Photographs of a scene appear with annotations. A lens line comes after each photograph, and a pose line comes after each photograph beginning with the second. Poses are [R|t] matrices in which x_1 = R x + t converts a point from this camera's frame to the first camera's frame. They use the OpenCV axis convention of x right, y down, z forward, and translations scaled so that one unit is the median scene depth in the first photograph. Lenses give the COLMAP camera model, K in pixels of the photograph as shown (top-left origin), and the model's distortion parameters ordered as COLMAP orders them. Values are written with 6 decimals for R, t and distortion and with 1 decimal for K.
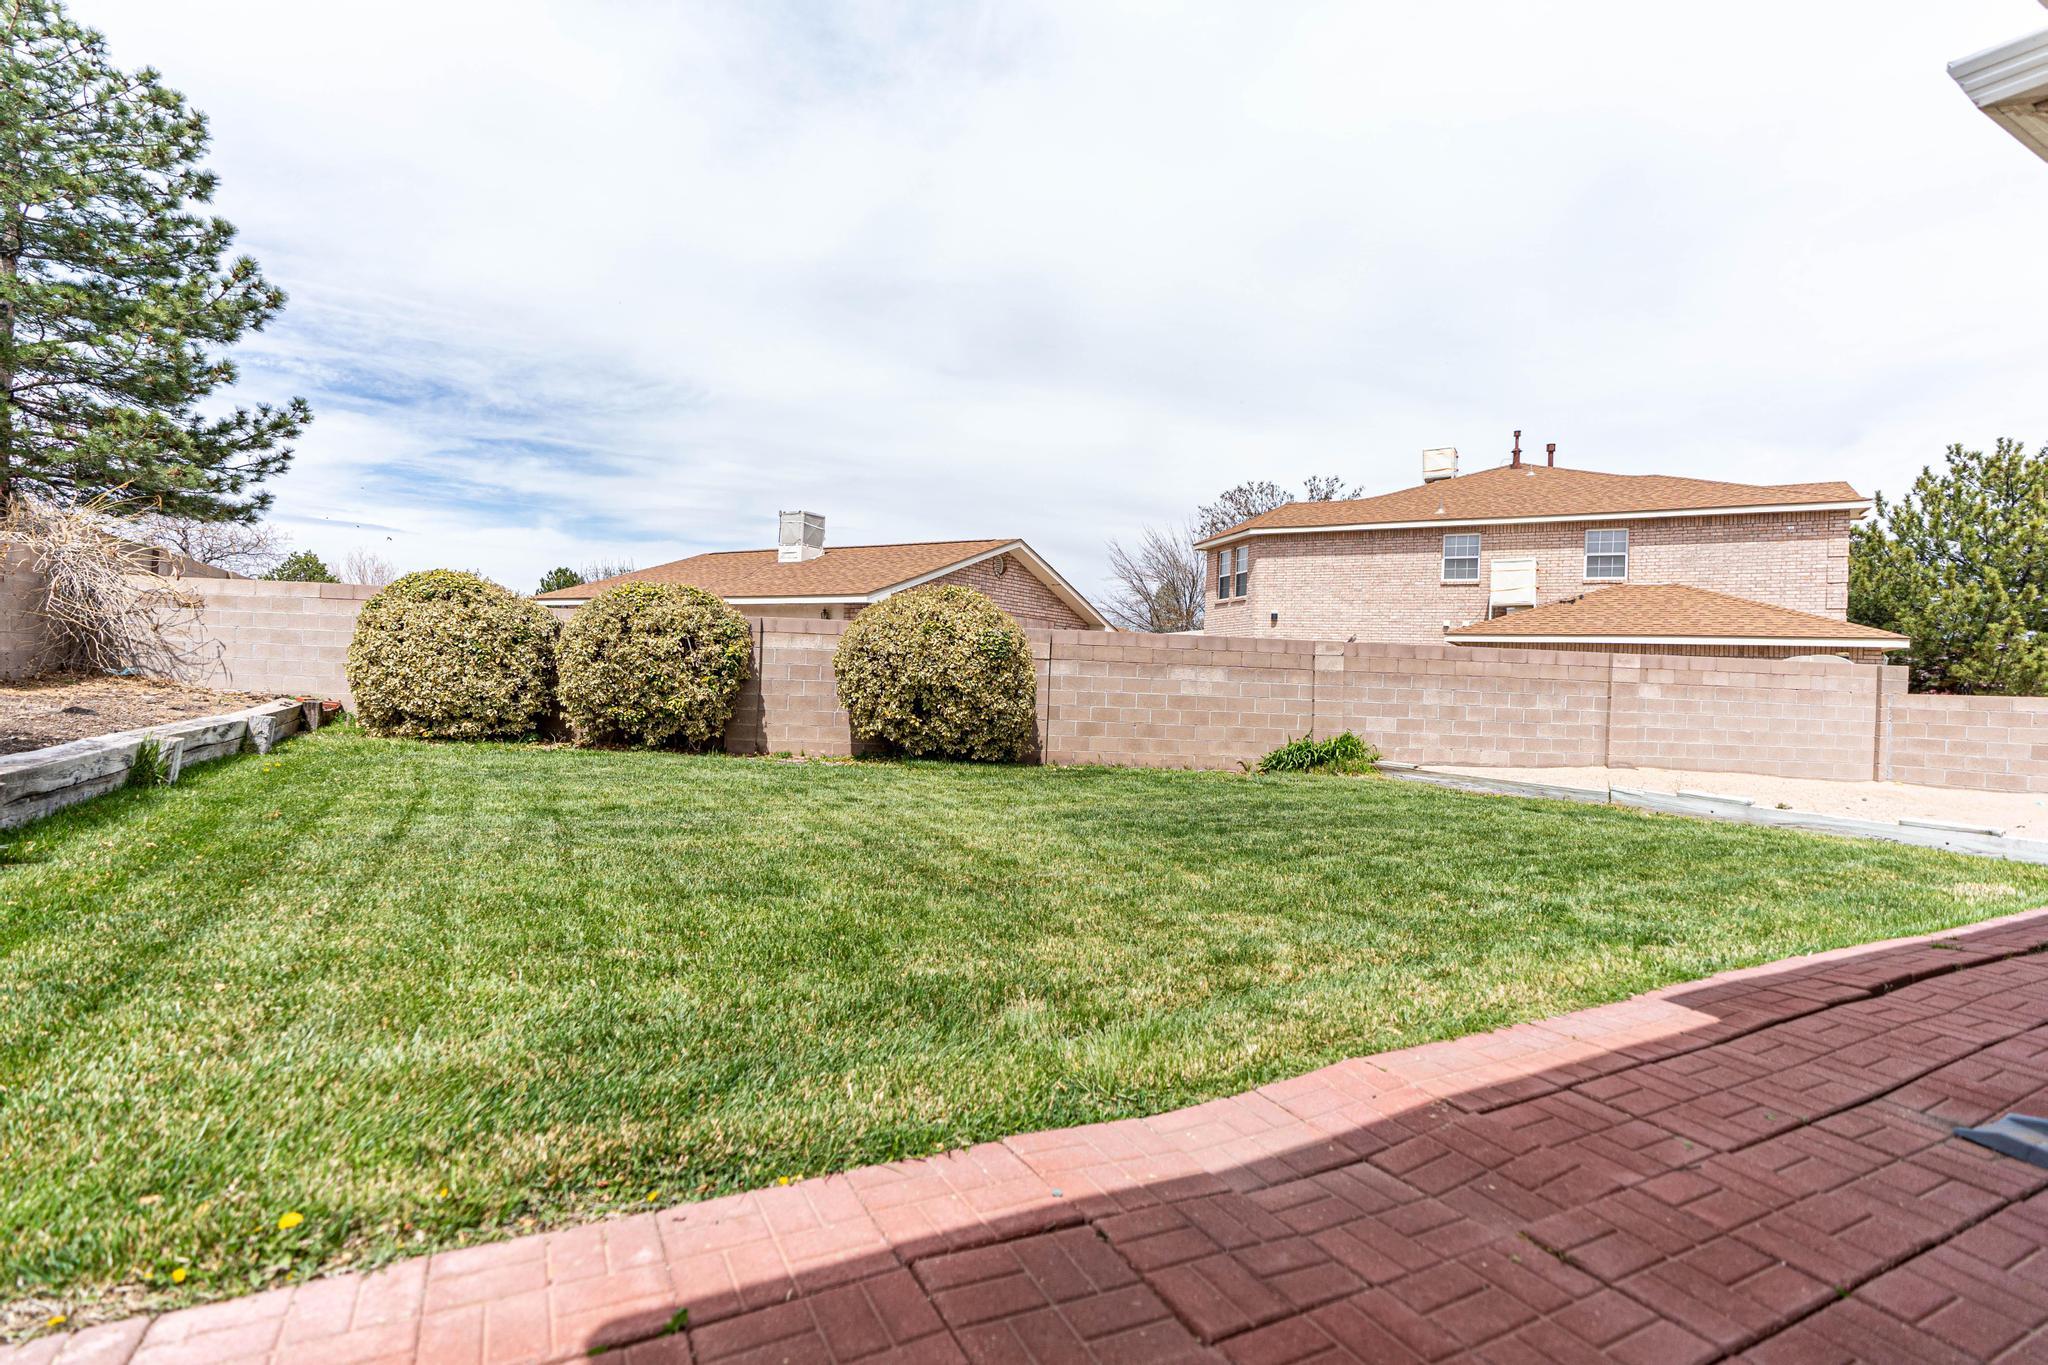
lens RADIAL K [[936.3, 0, 1015.7], [0, 936.3, 676.5], [0, 0, 1]] dist [0.003002, 0.000358]
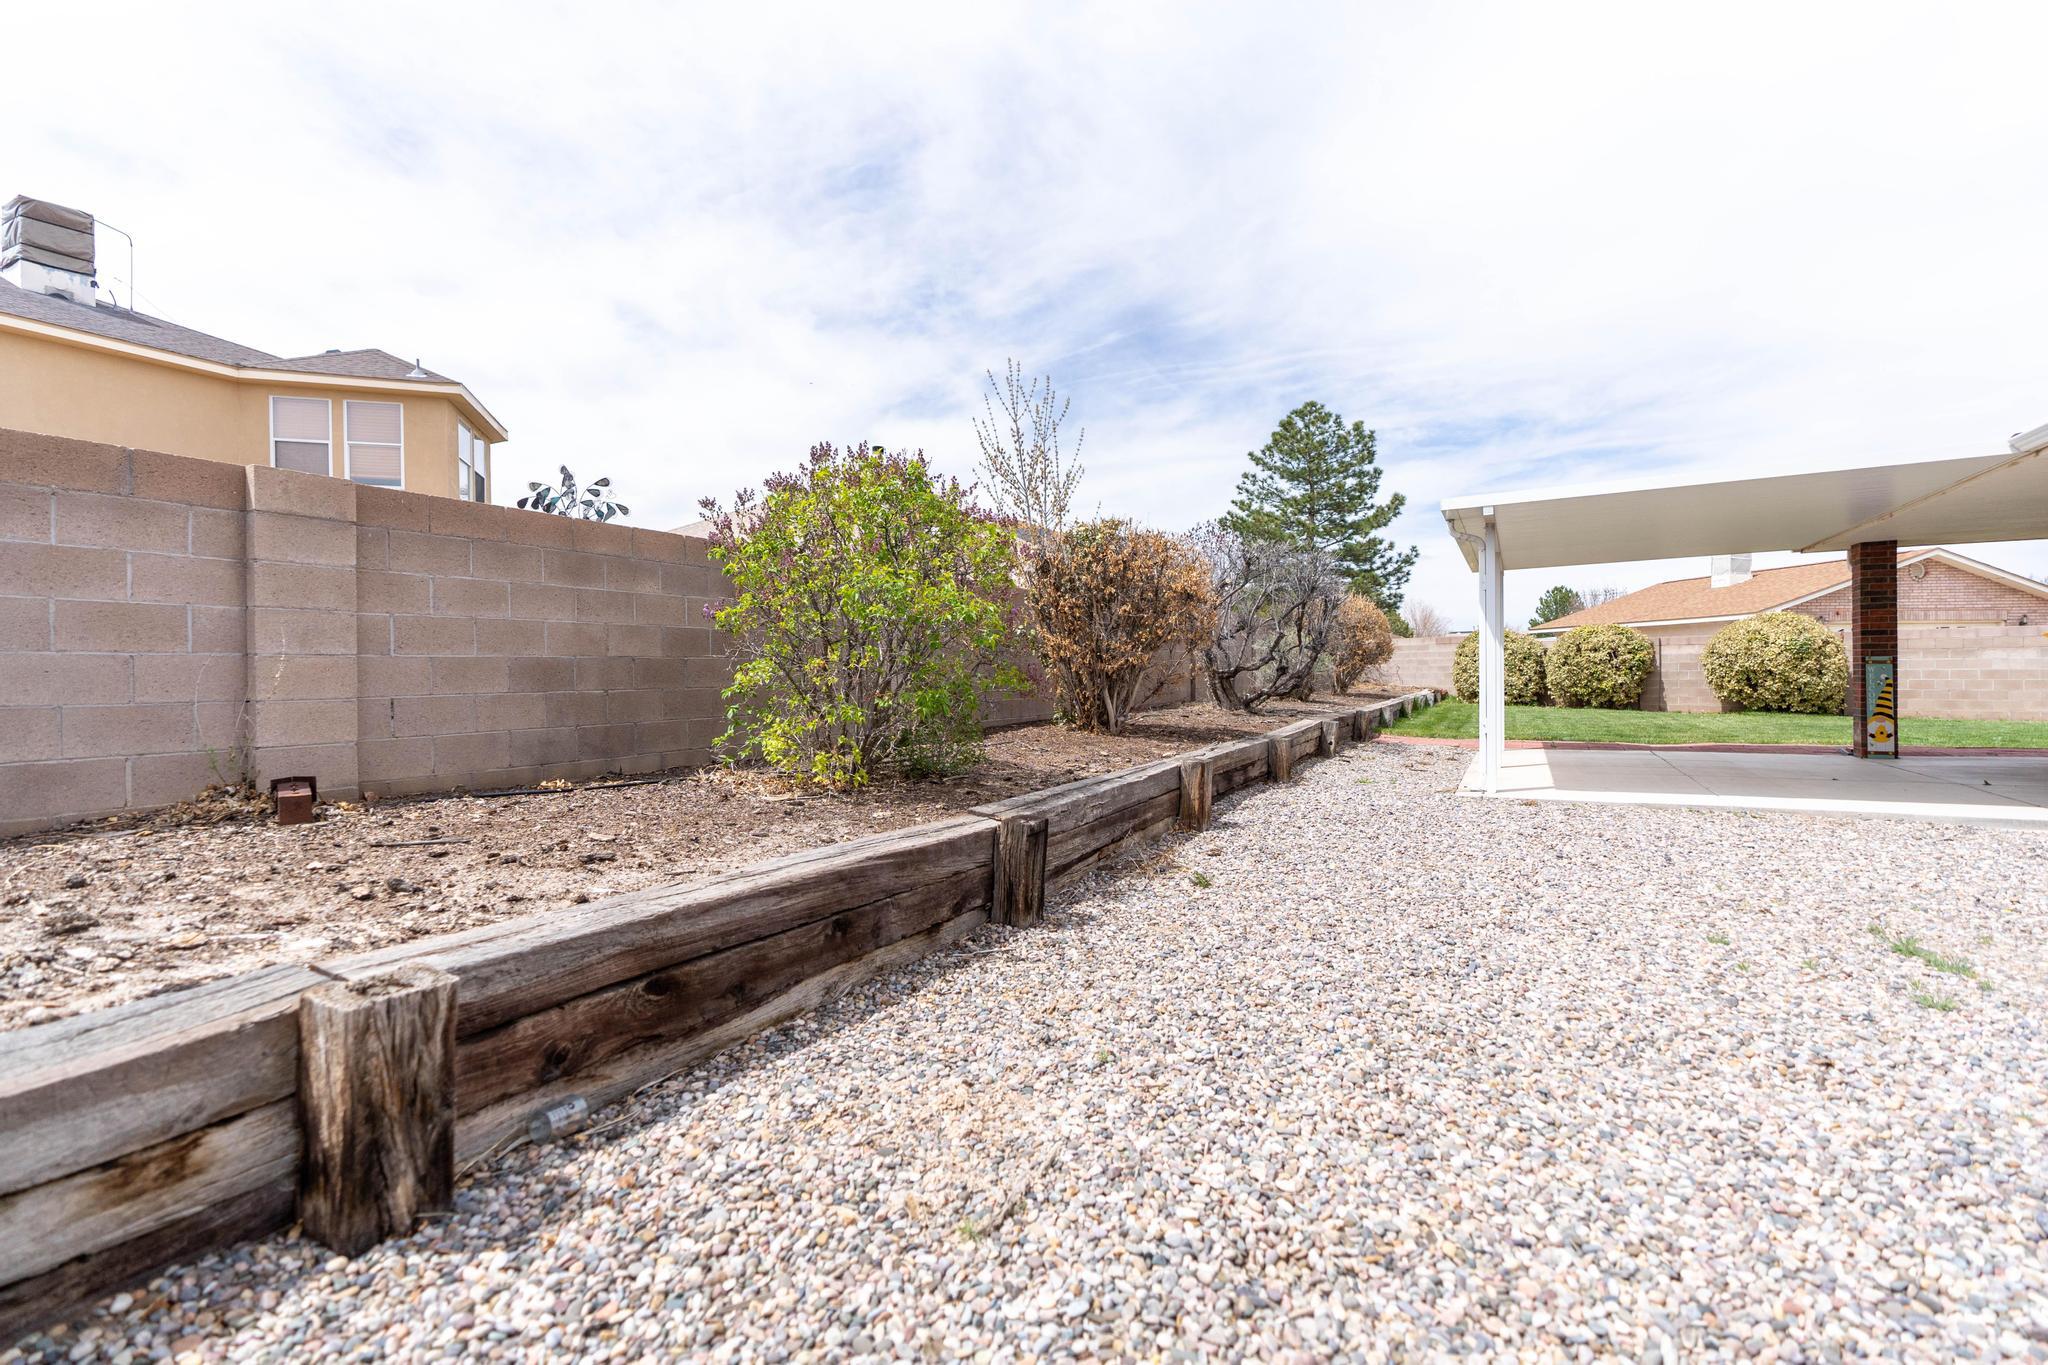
lens RADIAL K [[936.3, 0, 1014.9], [0, 936.3, 684.5], [0, 0, 1]] dist [0.003002, 0.000358]
pose [[0.555827, -0.033421, -0.830626, 0.595084], [0.033840, 0.999273, -0.017562, 0.019934], [0.830609, -0.018347, 0.556554, -1.162241]]
